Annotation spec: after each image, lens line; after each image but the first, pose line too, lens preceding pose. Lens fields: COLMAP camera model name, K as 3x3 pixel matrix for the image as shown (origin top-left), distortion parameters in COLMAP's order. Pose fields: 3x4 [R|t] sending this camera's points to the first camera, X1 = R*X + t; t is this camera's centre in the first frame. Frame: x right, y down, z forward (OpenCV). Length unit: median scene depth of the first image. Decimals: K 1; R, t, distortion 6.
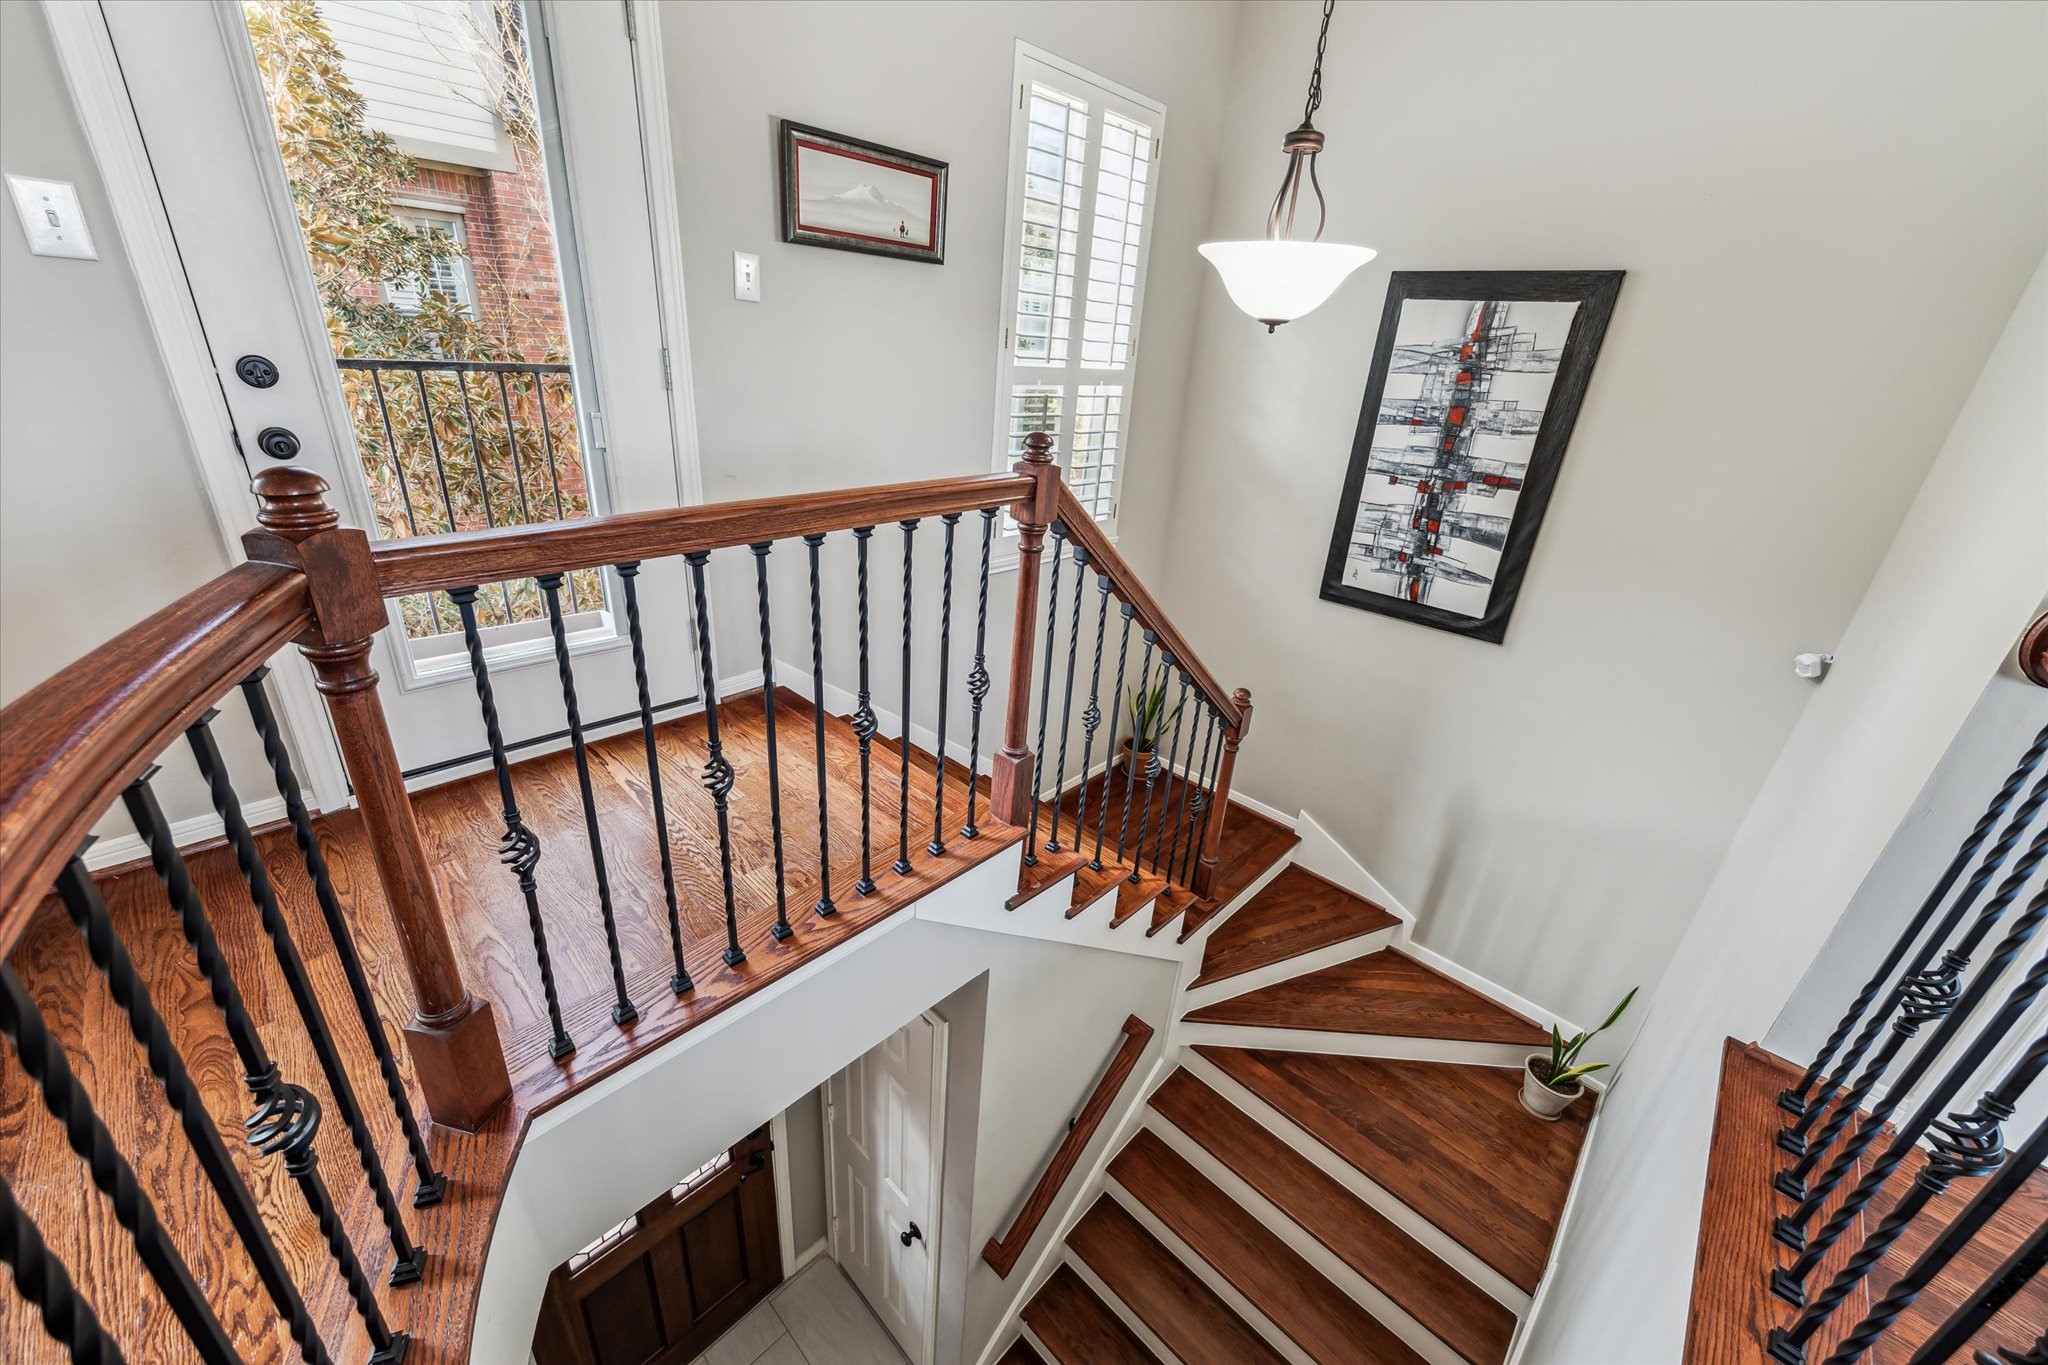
lens RADIAL K [[789.2, 0, 995.3], [0, 789.2, 675.5], [0, 0, 1]] dist [0.000626, 0.000056]
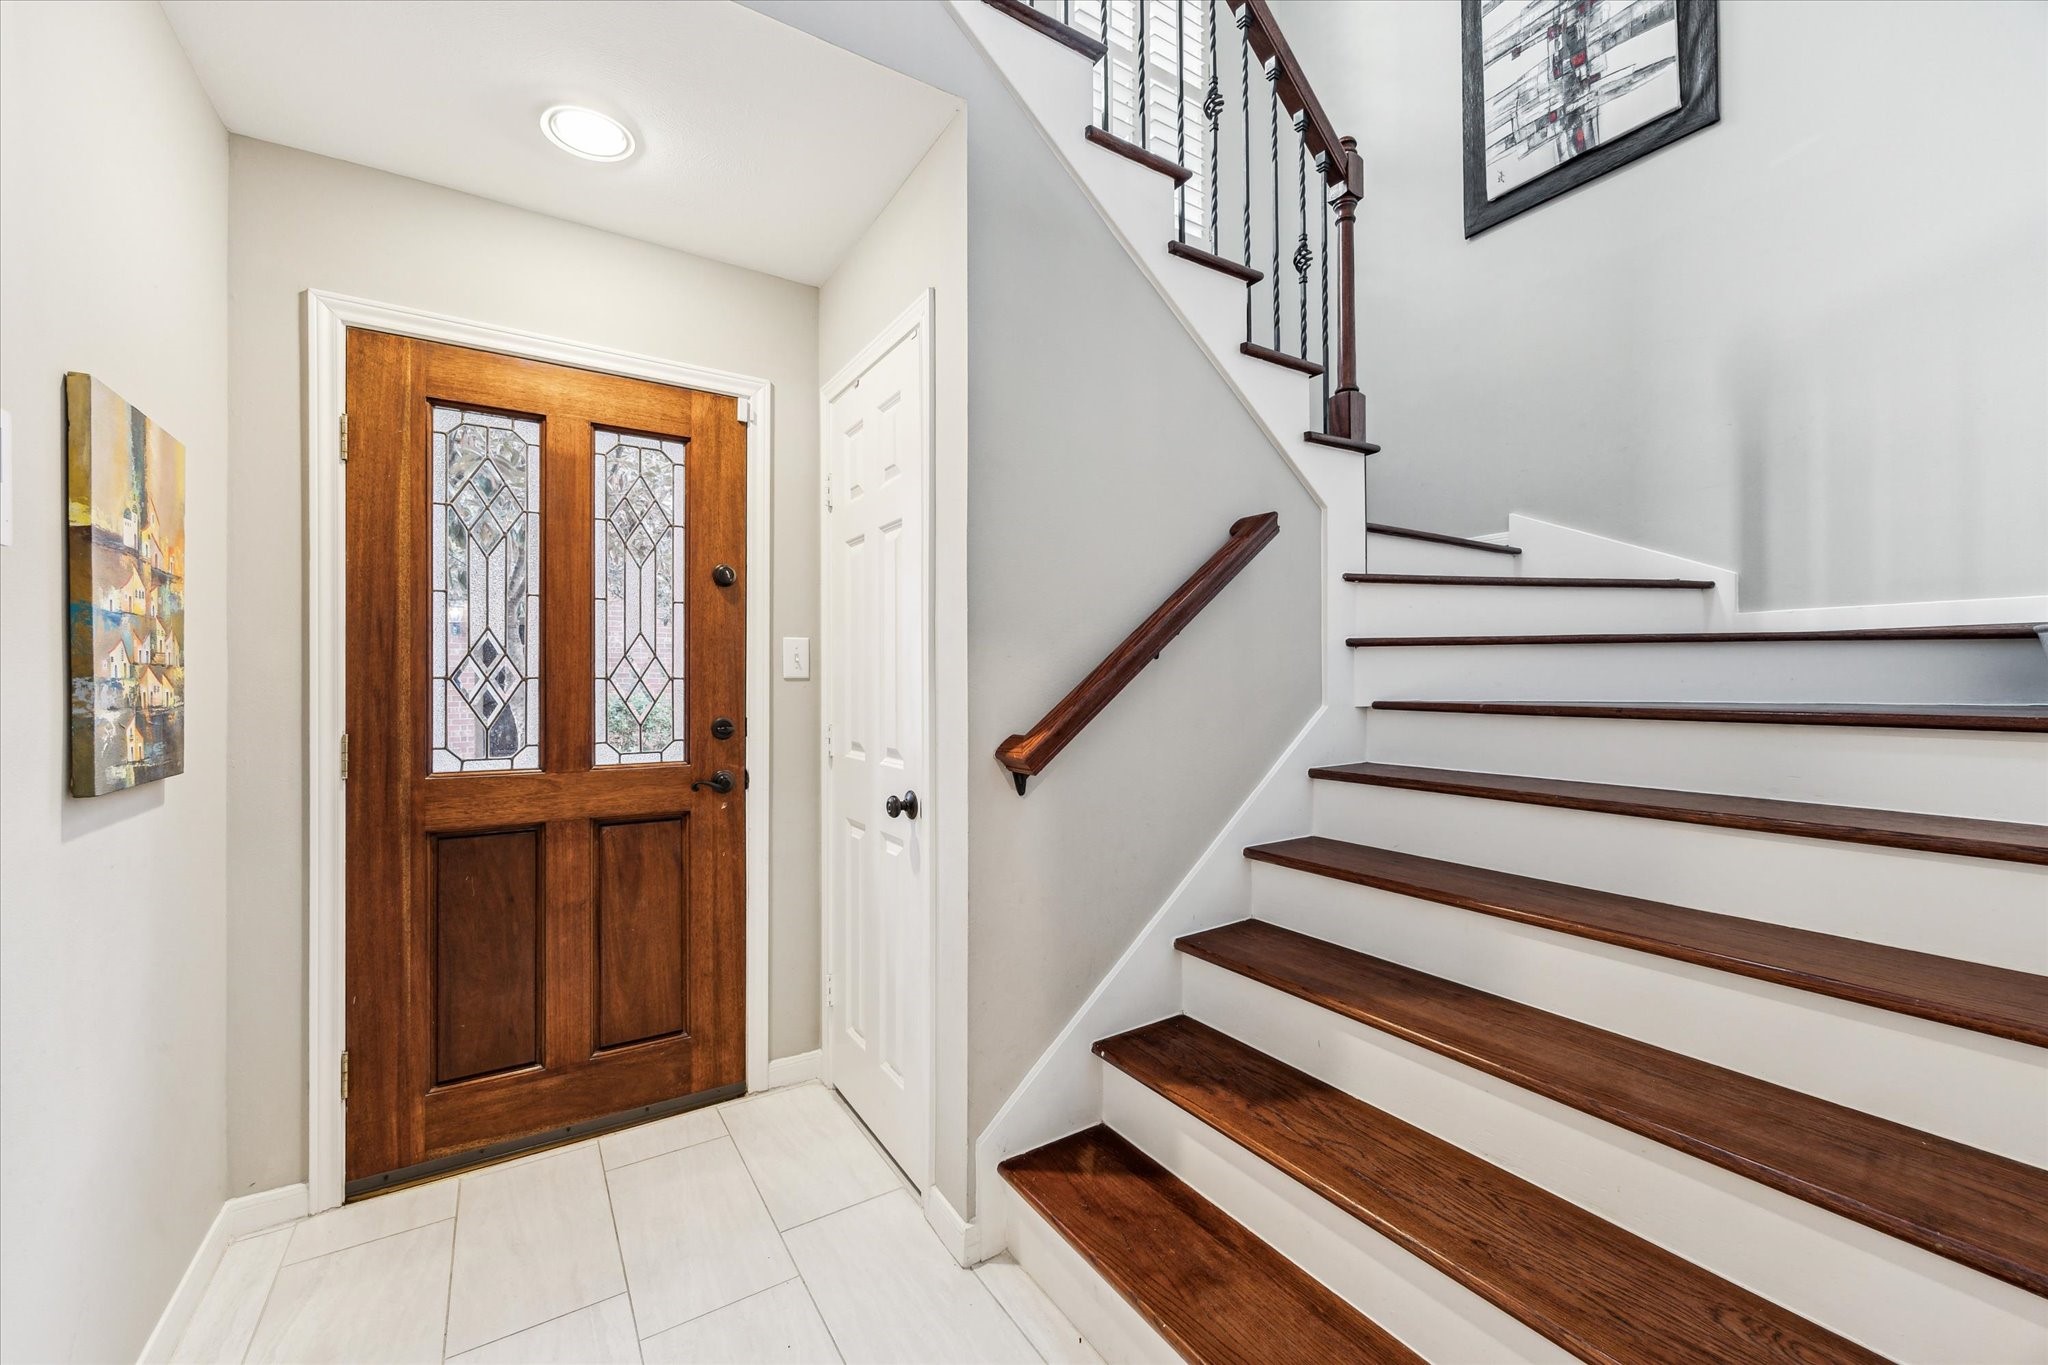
lens RADIAL K [[789.2, 0, 995.3], [0, 789.2, 675.5], [0, 0, 1]] dist [0.000626, 0.000056]
pose [[0.968530, -0.059164, -0.241764, 0.110591], [-0.046548, 0.911144, -0.409450, 0.762406], [0.244506, 0.407818, 0.879716, 0.359906]]
